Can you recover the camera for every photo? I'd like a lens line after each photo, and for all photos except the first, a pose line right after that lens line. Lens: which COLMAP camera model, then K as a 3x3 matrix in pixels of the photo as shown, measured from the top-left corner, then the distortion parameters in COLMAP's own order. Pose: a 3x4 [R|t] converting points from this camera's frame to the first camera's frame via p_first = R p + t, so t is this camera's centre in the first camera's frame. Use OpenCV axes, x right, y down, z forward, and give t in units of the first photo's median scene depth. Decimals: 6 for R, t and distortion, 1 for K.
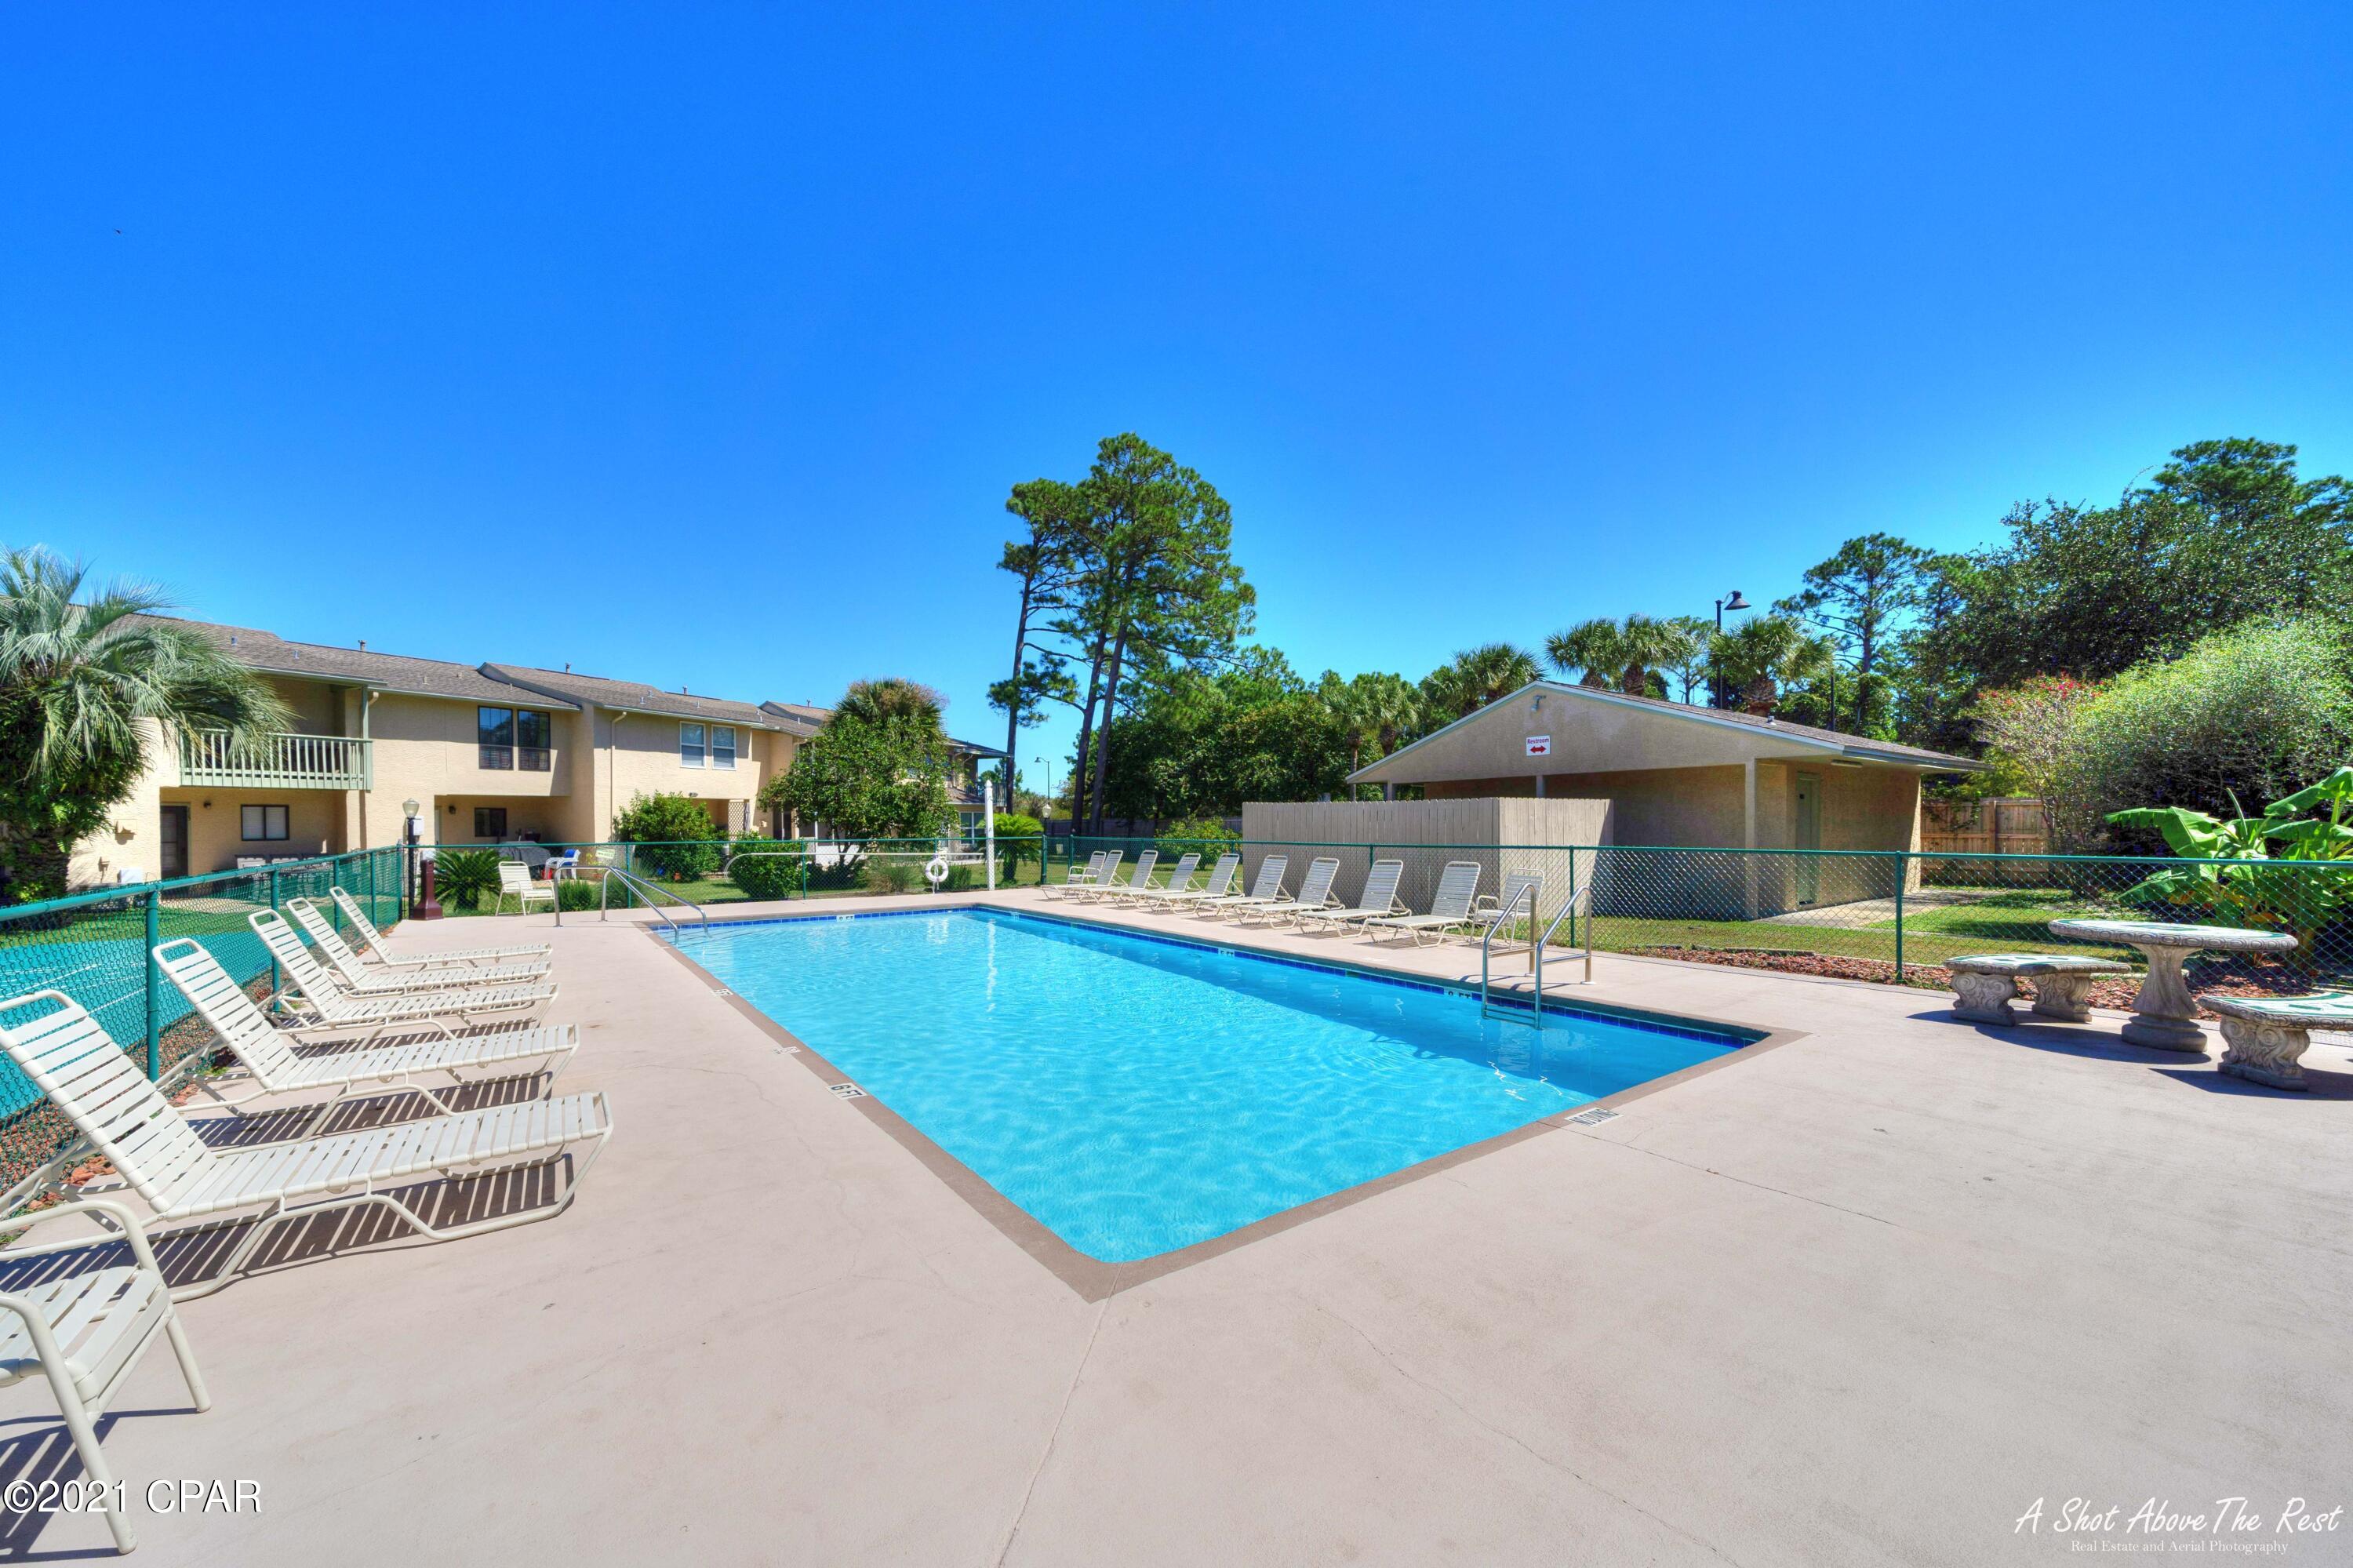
lens RADIAL K [[887.1, 0, 1162.1], [0, 887.1, 785.3], [0, 0, 1]] dist [-0.002604, -0.000292]
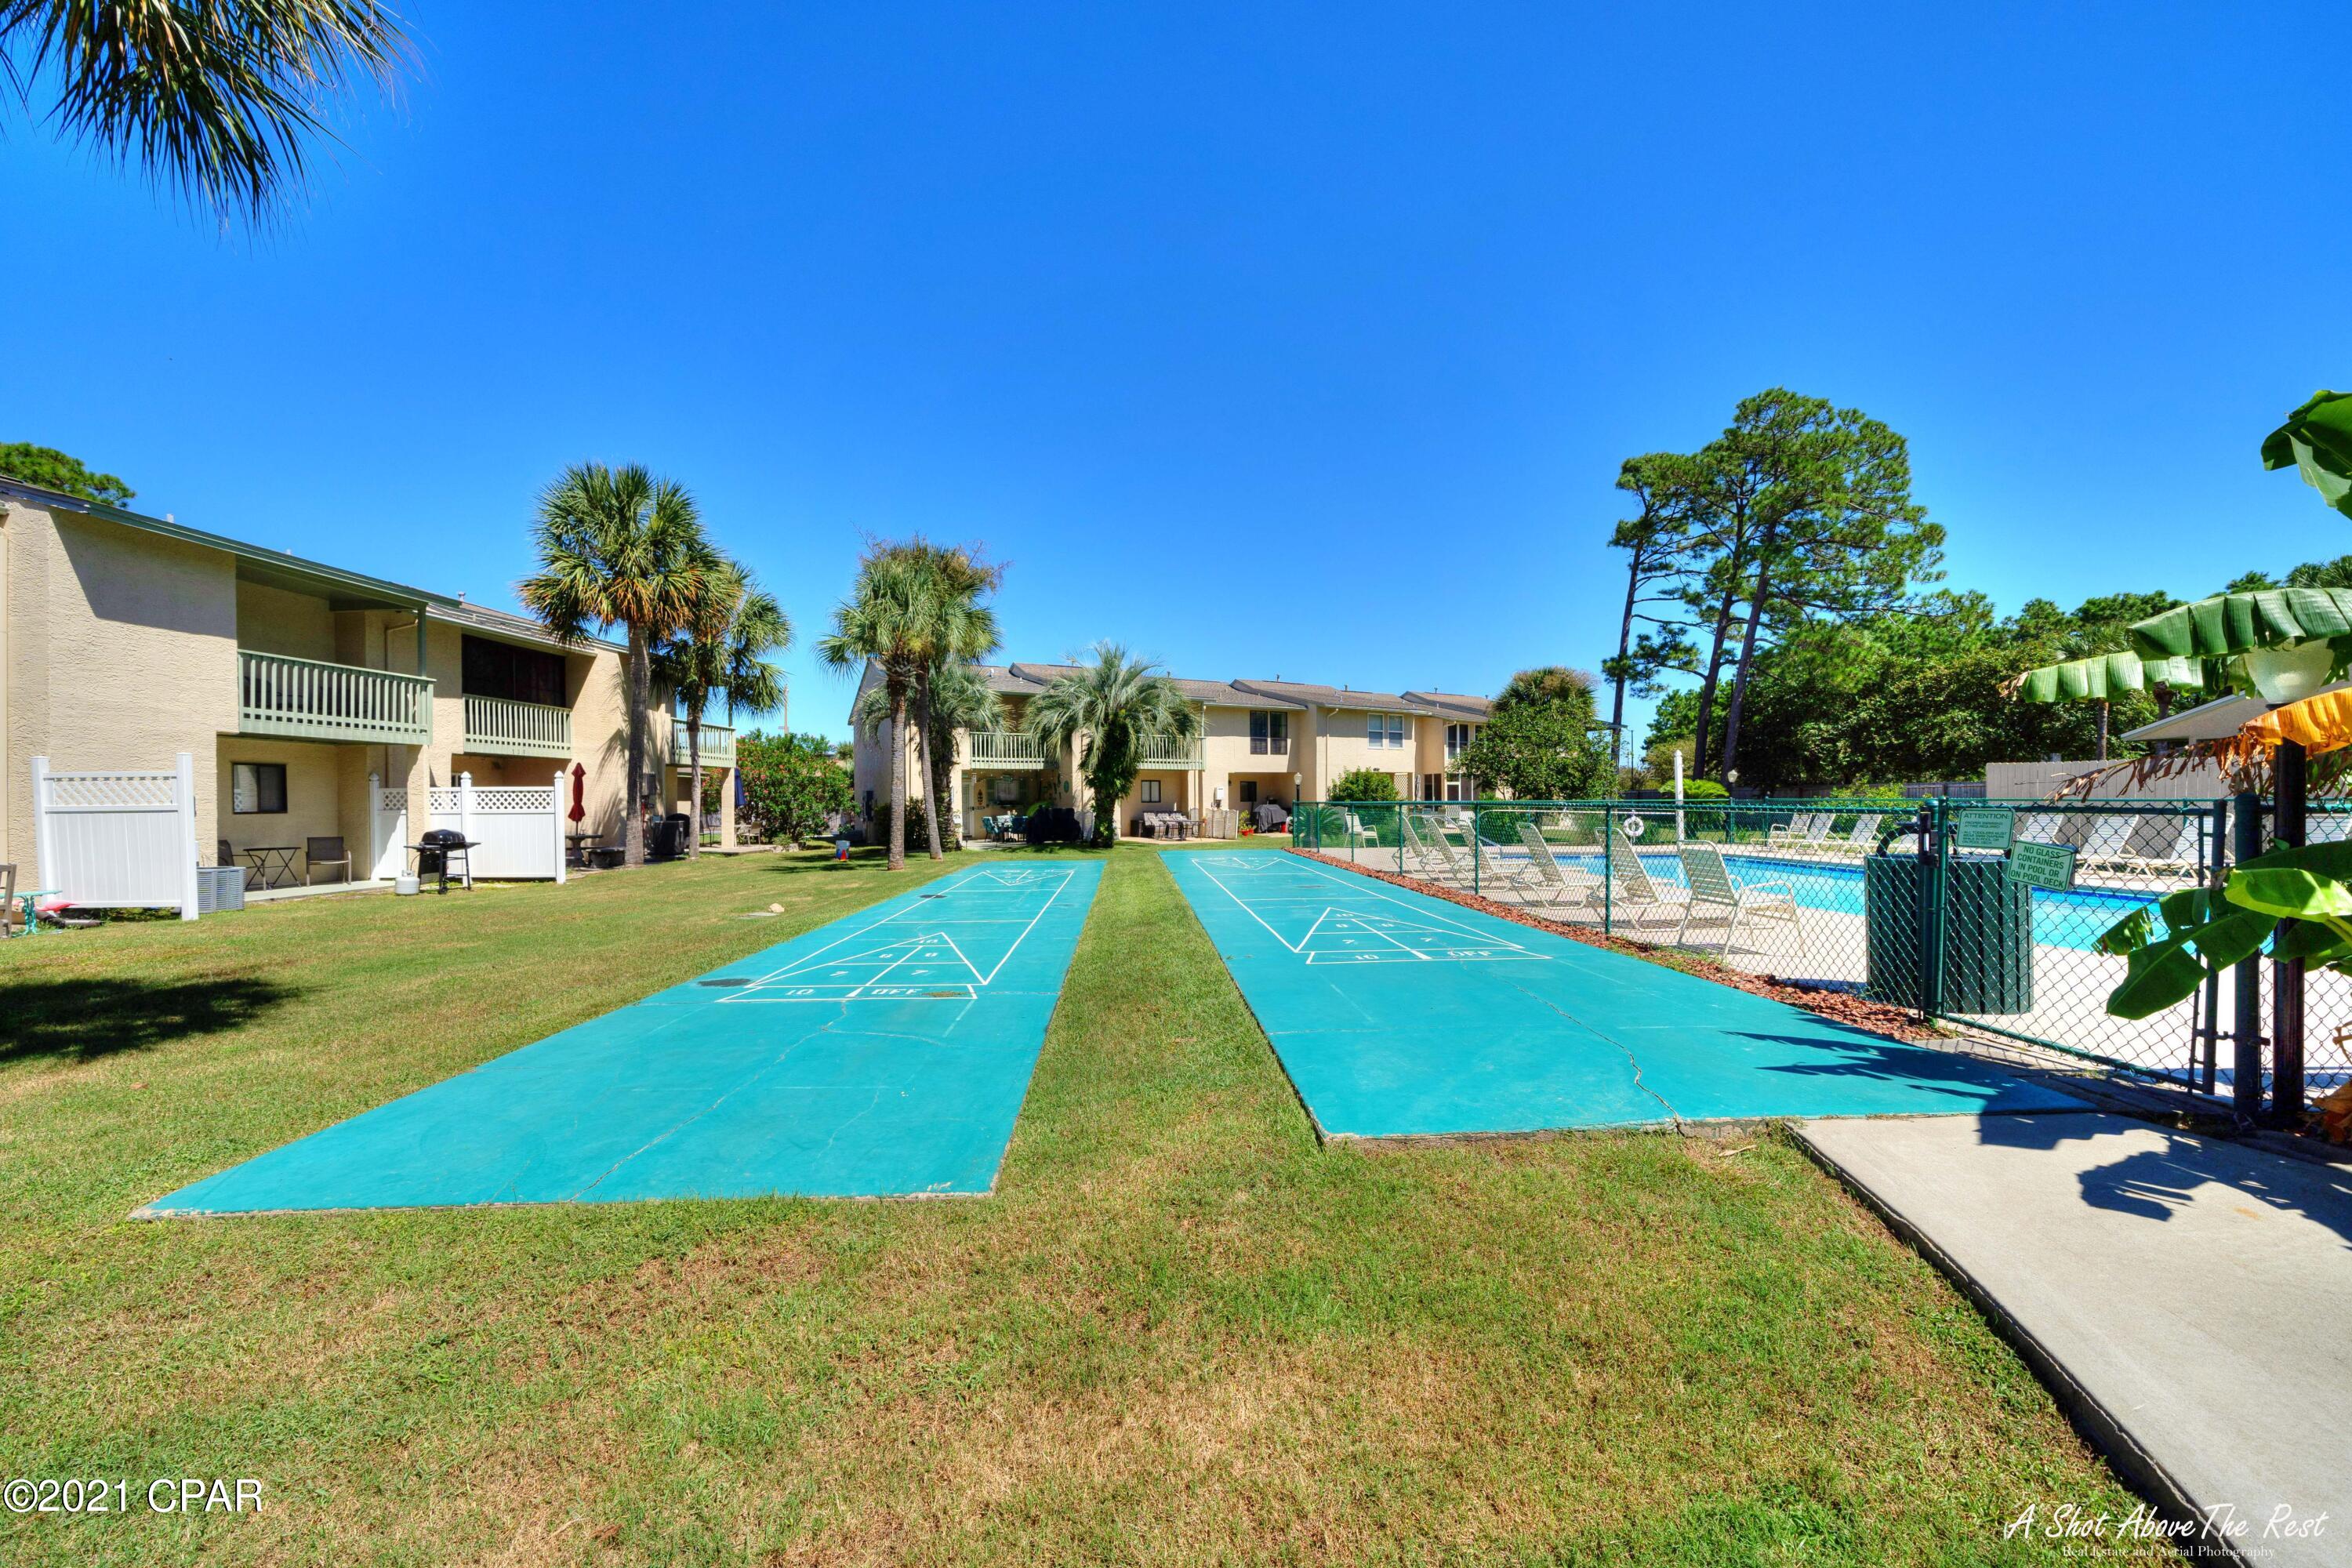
lens RADIAL K [[870.6, 0, 1170.5], [0, 870.6, 792.1], [0, 0, 1]] dist [0.000063, -0.000030]
pose [[0.835805, -0.006301, -0.548990, -0.064833], [0.026552, 0.999228, 0.028955, -0.000796], [0.548383, -0.038778, 0.835327, -0.166026]]
